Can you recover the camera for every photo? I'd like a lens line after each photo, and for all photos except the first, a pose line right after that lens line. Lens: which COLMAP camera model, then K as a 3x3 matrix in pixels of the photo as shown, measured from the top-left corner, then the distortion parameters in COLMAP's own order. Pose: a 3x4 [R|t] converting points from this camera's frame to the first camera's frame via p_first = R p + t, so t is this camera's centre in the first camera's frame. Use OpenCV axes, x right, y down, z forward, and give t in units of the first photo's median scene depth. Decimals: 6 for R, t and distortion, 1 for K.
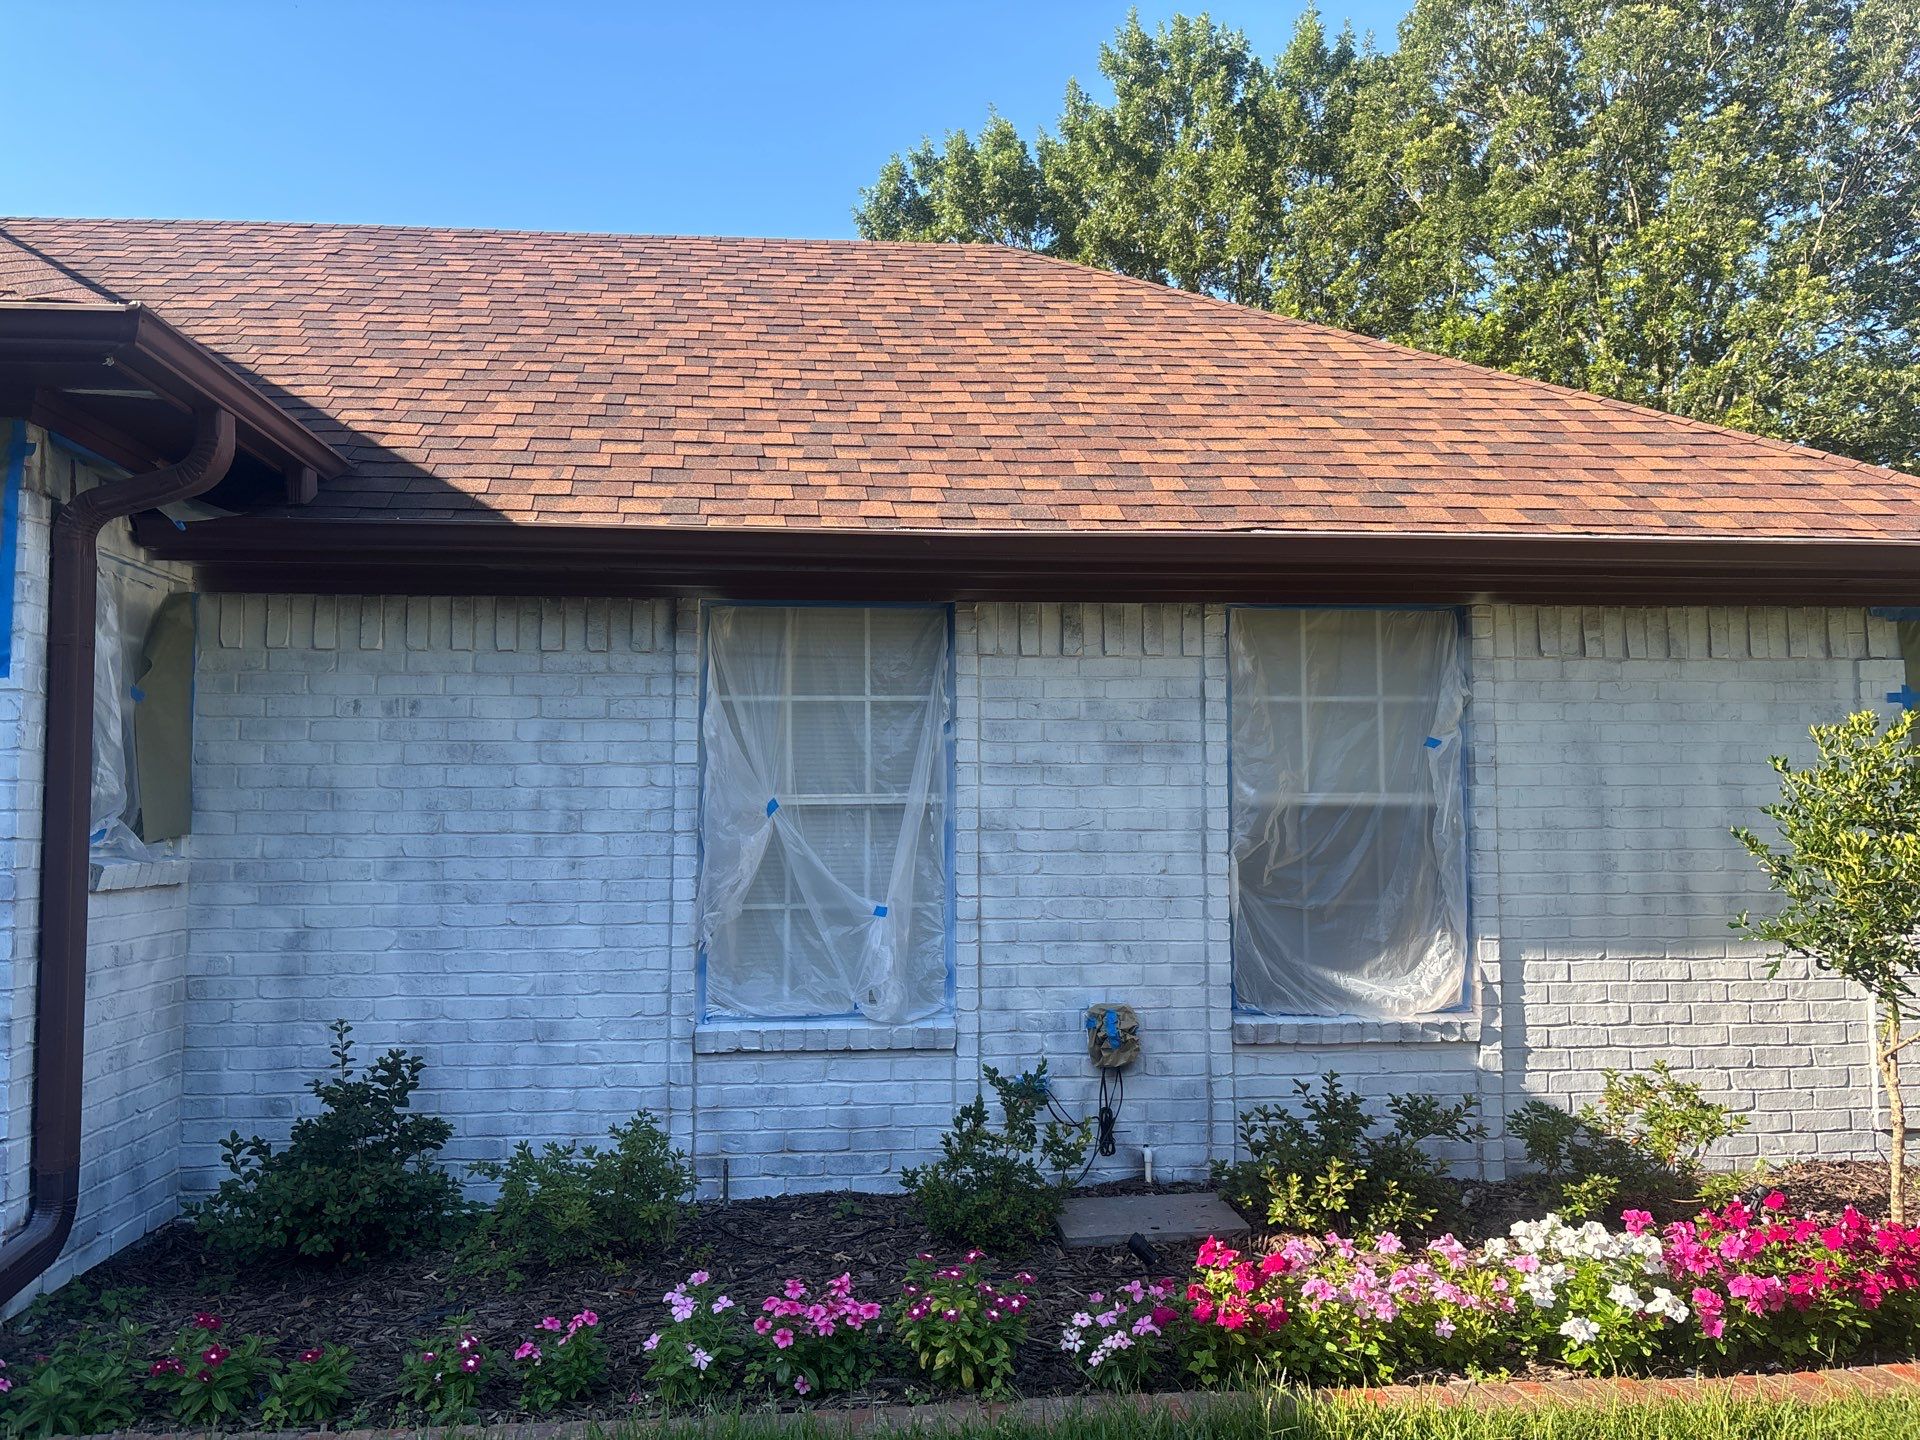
lens RADIAL K [[1462.3, 0, 960.0], [0, 1462.3, 720.0], [0, 0, 1]] dist [0.041354, -0.054073]
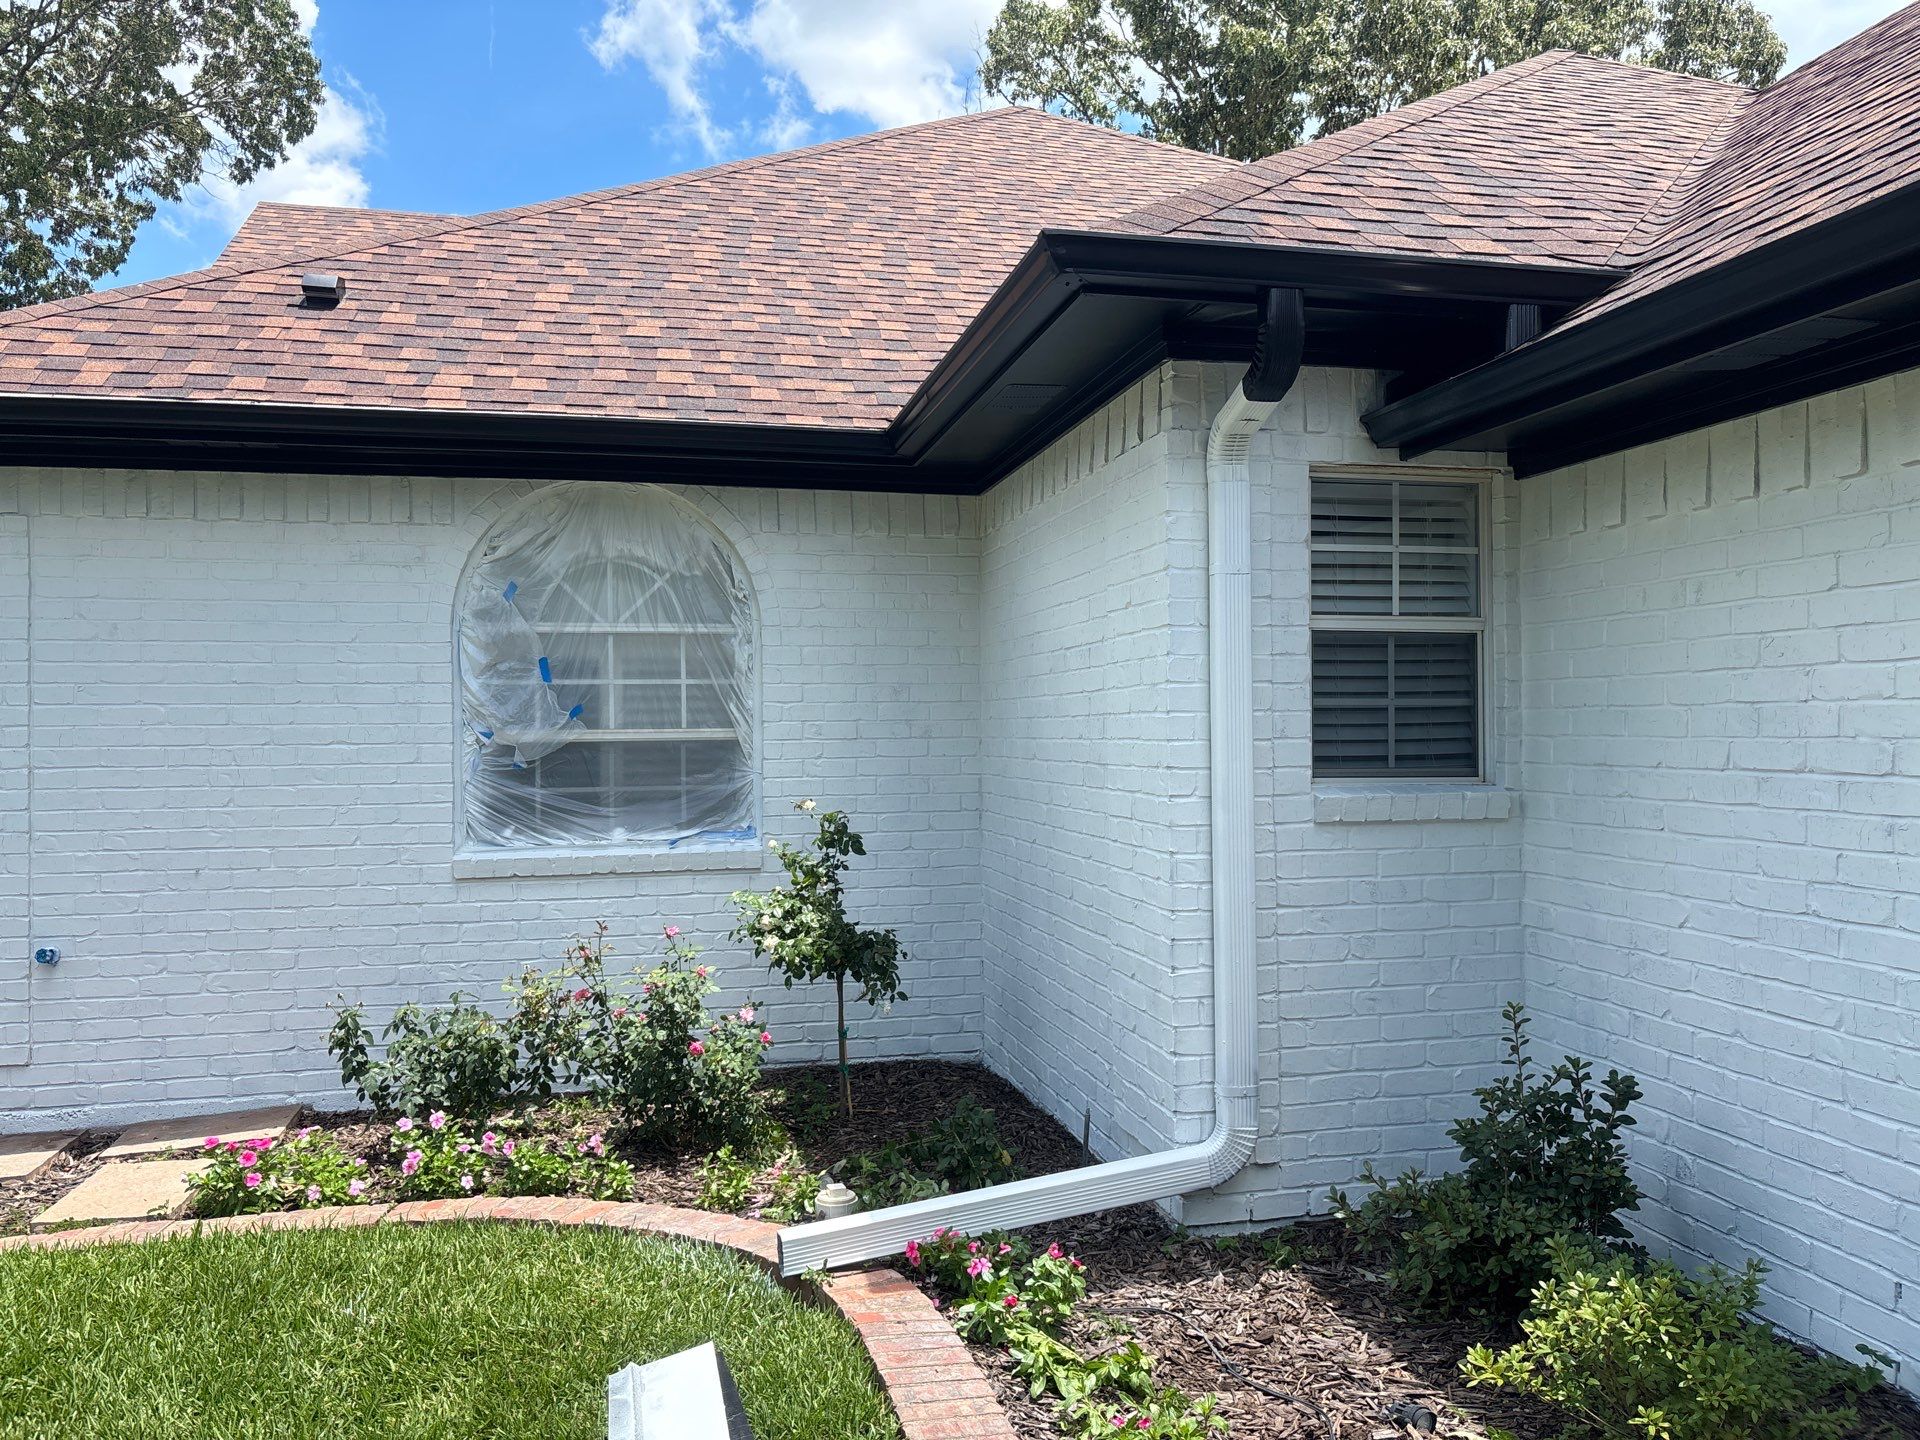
lens RADIAL K [[1462.3, 0, 960.0], [0, 1462.3, 720.0], [0, 0, 1]] dist [0.041354, -0.054073]
pose [[0.121629, -0.004726, -0.992564, 0.287687], [0.069035, 0.997607, 0.003710, 0.026271], [0.990172, -0.068973, 0.121664, 0.559532]]
